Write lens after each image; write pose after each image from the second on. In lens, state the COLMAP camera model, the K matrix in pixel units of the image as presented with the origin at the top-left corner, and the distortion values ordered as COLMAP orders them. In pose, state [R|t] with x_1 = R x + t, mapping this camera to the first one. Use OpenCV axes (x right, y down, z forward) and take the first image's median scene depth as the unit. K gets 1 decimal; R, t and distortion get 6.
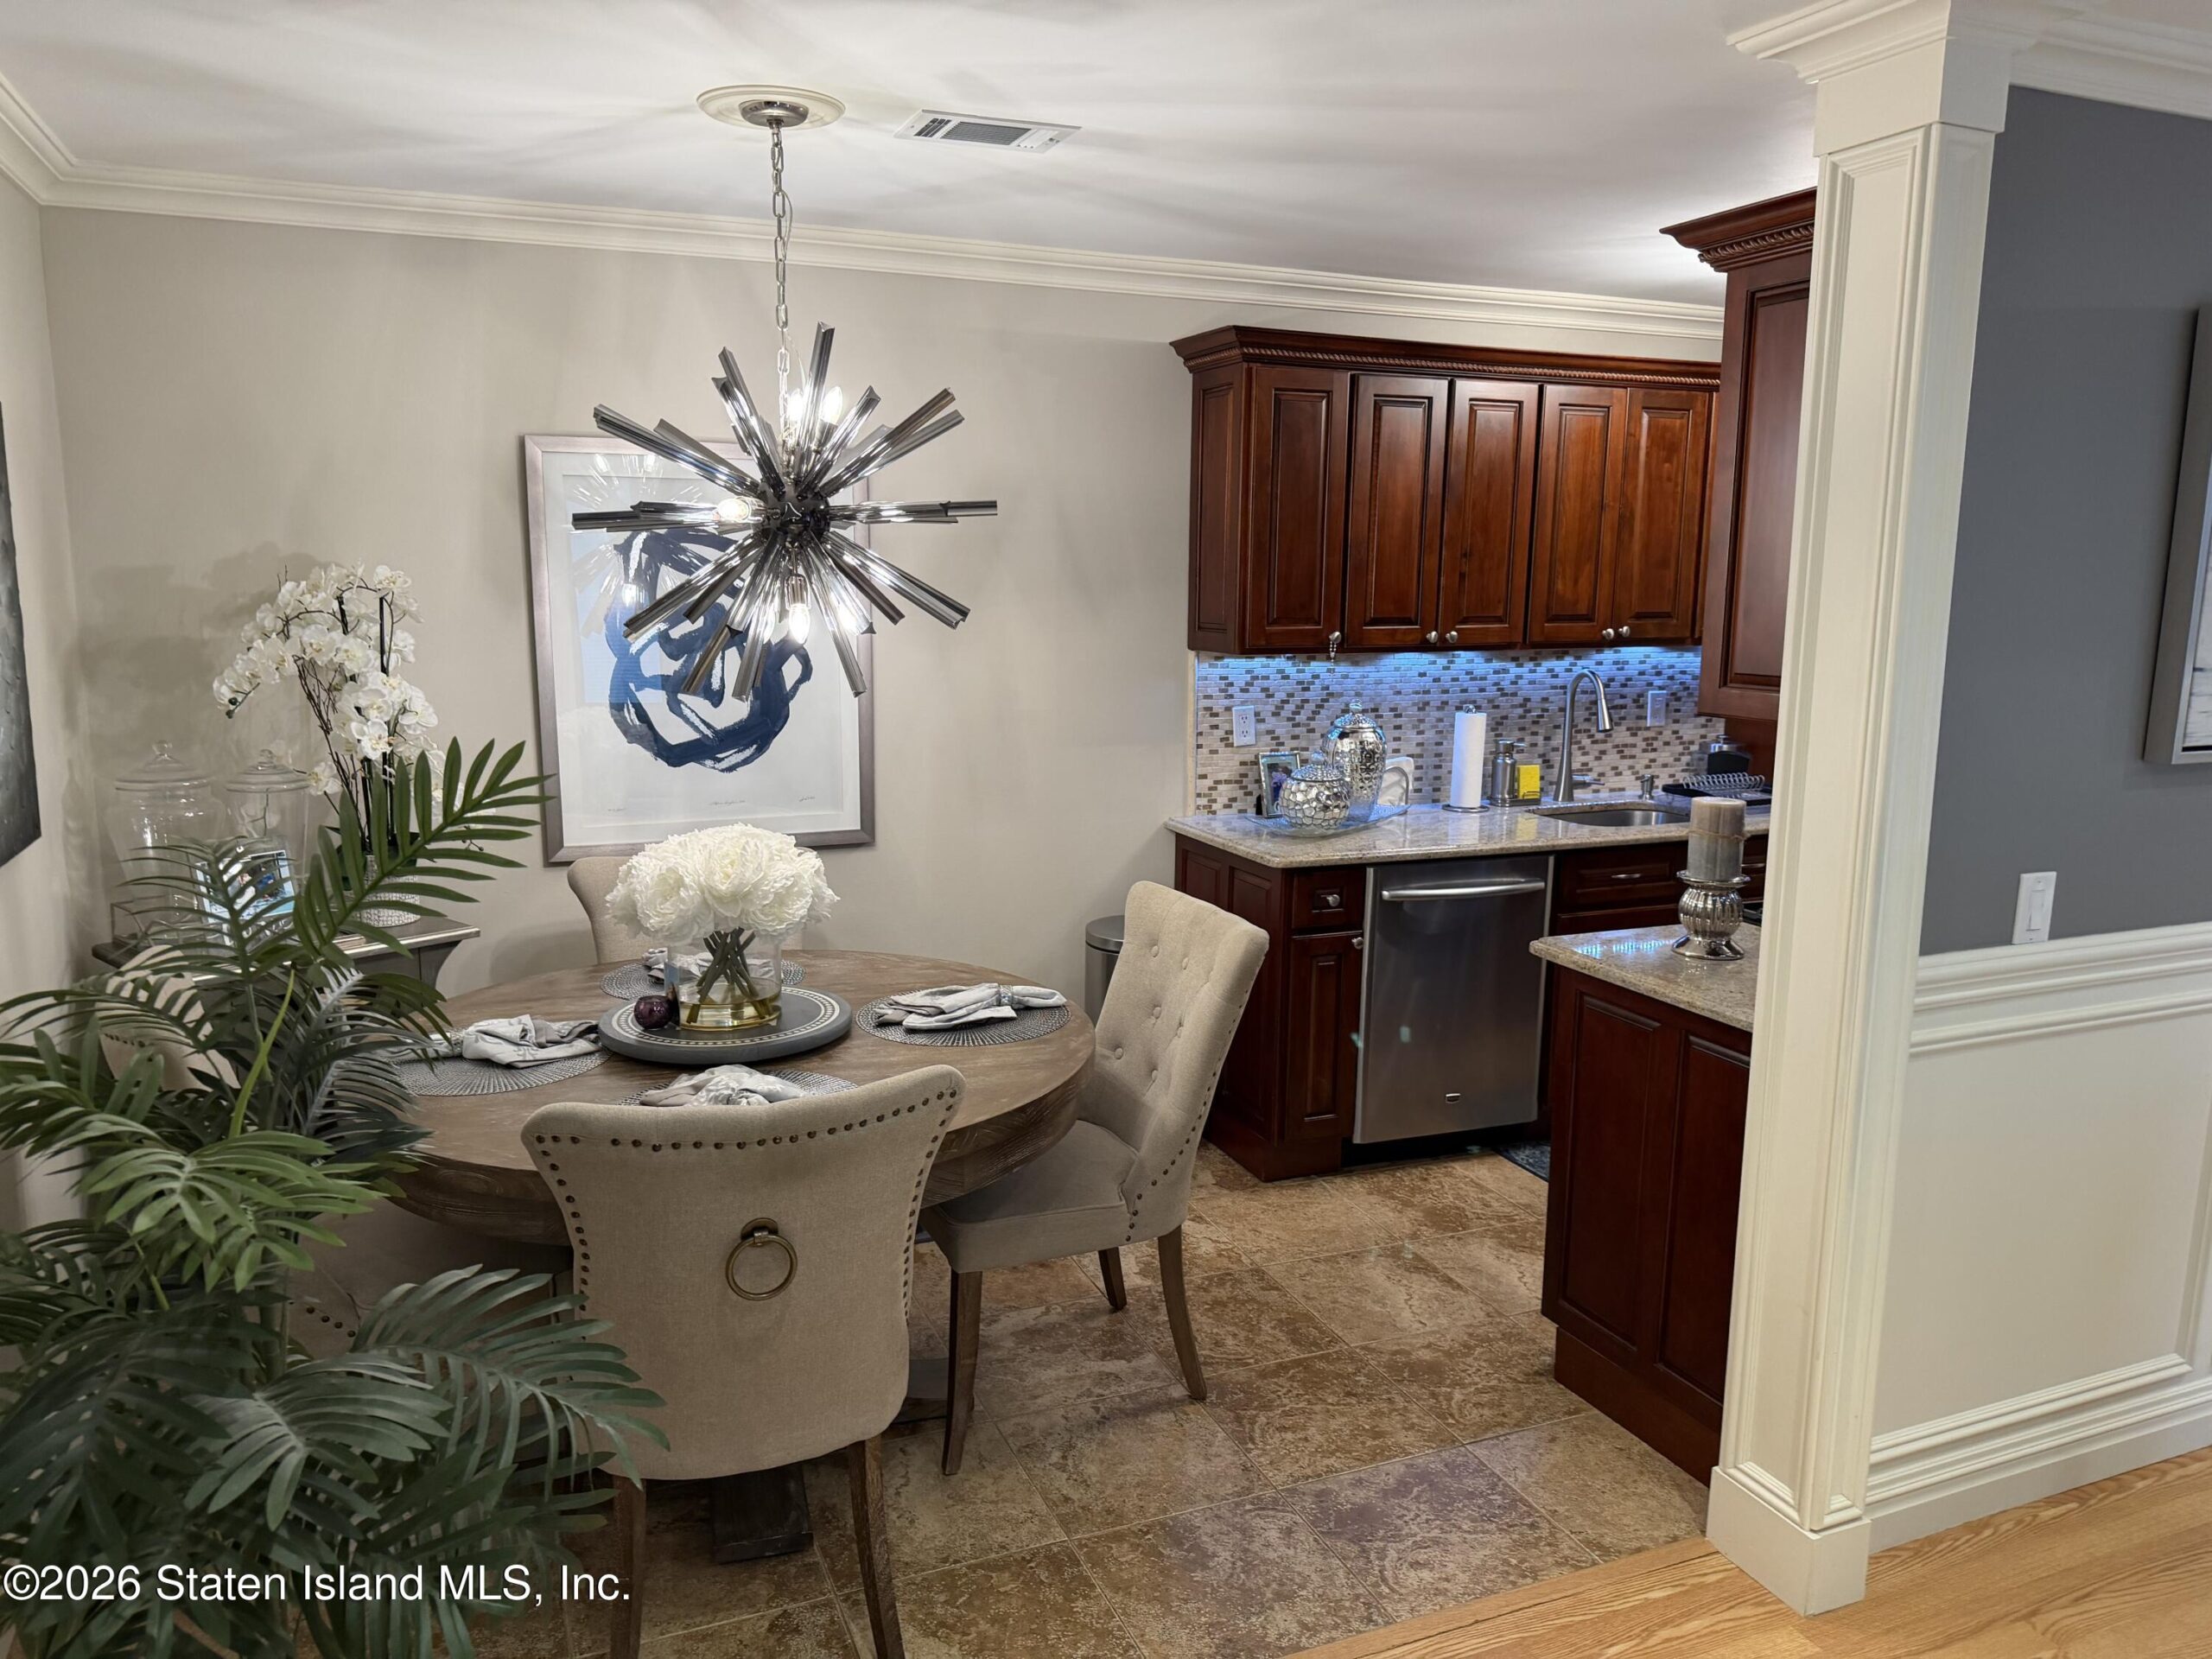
lens RADIAL K [[1546.9, 0, 1115.4], [0, 1546.9, 855.3], [0, 0, 1]] dist [0.106767, -0.206665]
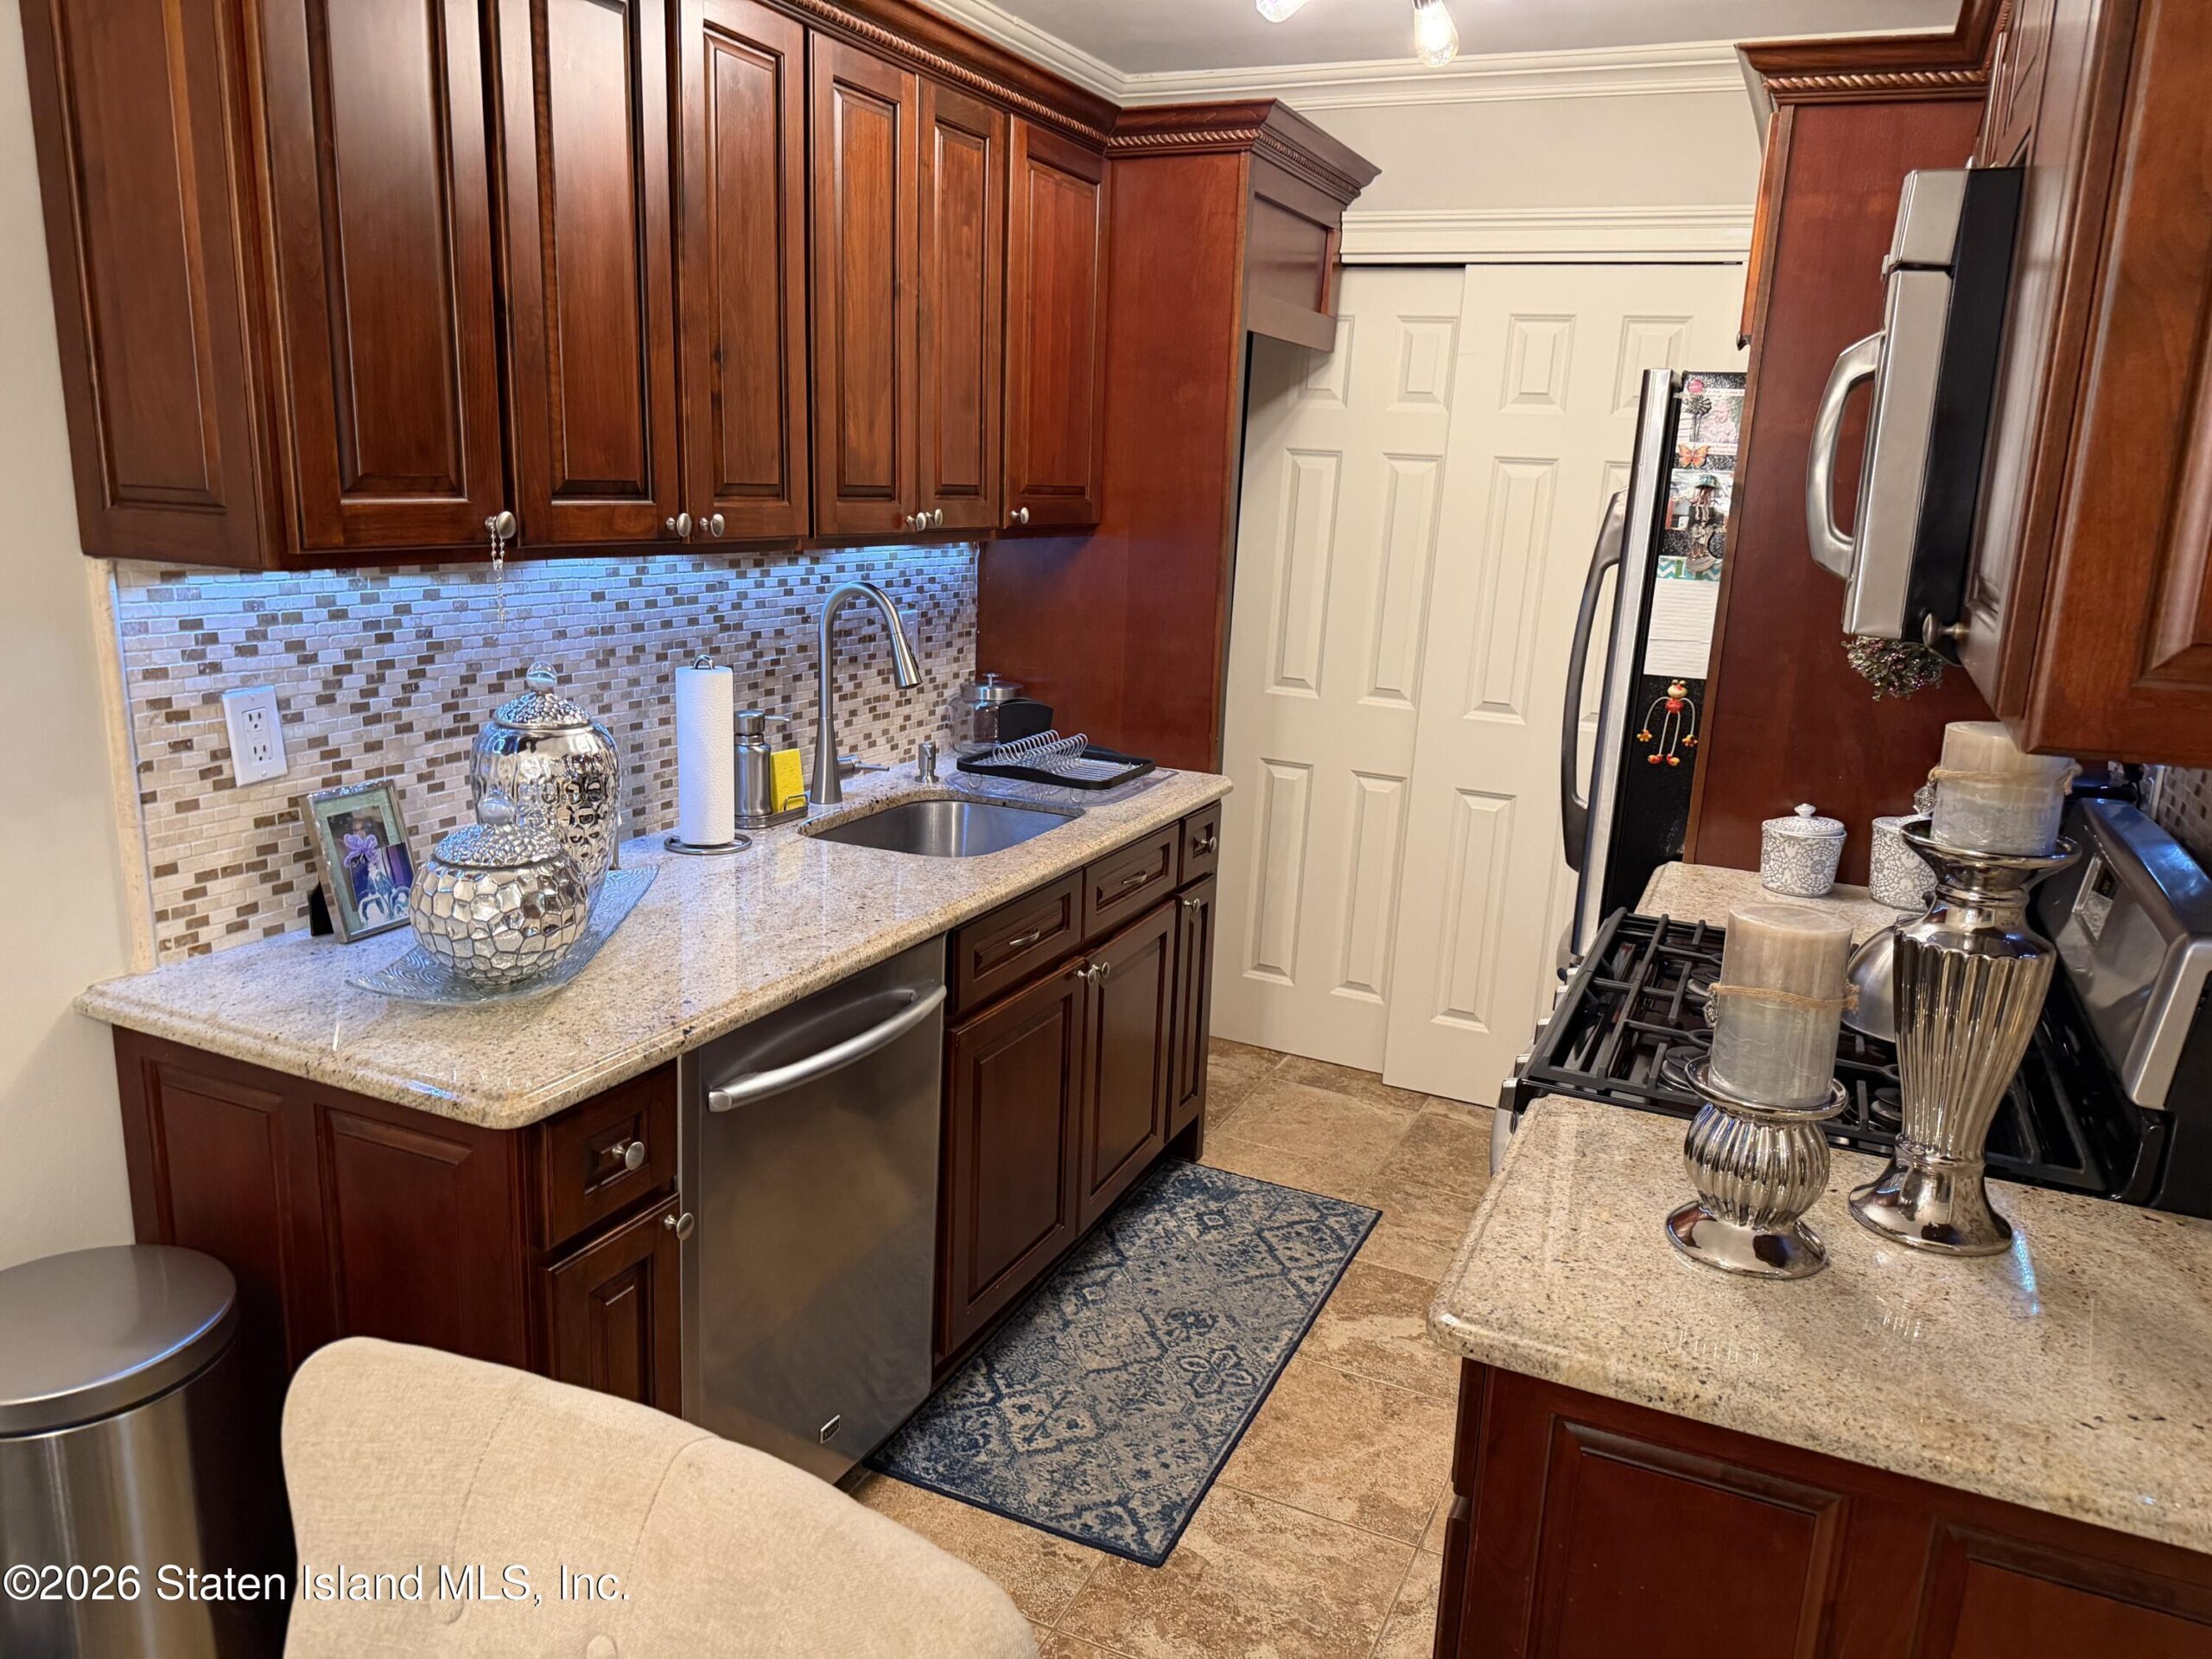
lens RADIAL K [[1546.9, 0, 1115.4], [0, 1546.9, 855.3], [0, 0, 1]] dist [0.106767, -0.206665]
pose [[0.745364, -0.137624, 0.652298, -0.024010], [0.087604, 0.990195, 0.108812, -0.074217], [-0.660877, -0.023960, 0.750112, 0.506872]]
